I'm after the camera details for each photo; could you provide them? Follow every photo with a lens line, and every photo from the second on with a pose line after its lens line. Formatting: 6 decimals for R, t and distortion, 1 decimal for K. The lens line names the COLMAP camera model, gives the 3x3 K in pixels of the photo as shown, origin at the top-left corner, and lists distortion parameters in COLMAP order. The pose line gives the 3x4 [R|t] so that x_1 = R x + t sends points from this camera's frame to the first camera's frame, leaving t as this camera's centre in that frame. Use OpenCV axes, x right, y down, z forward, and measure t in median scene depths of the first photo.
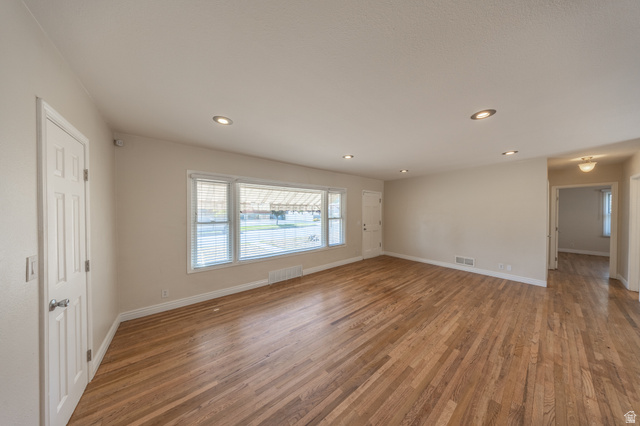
lens RADIAL K [[185.3, 0, 319.4], [0, 185.3, 214.0], [0, 0, 1]] dist [-0.005253, 0.000087]
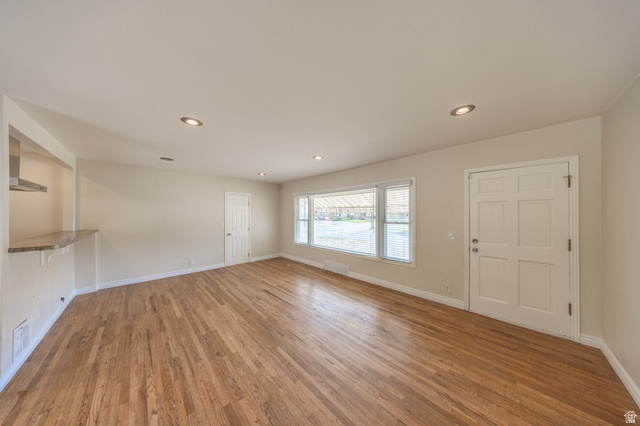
lens RADIAL K [[185.3, 0, 320.8], [0, 185.3, 214.2], [0, 0, 1]] dist [-0.005253, 0.000087]
pose [[0.113245, 0.004707, -0.993556, 1.318328], [-0.009575, 0.999948, 0.003646, -0.018357], [0.993521, 0.009101, 0.113284, 1.056209]]
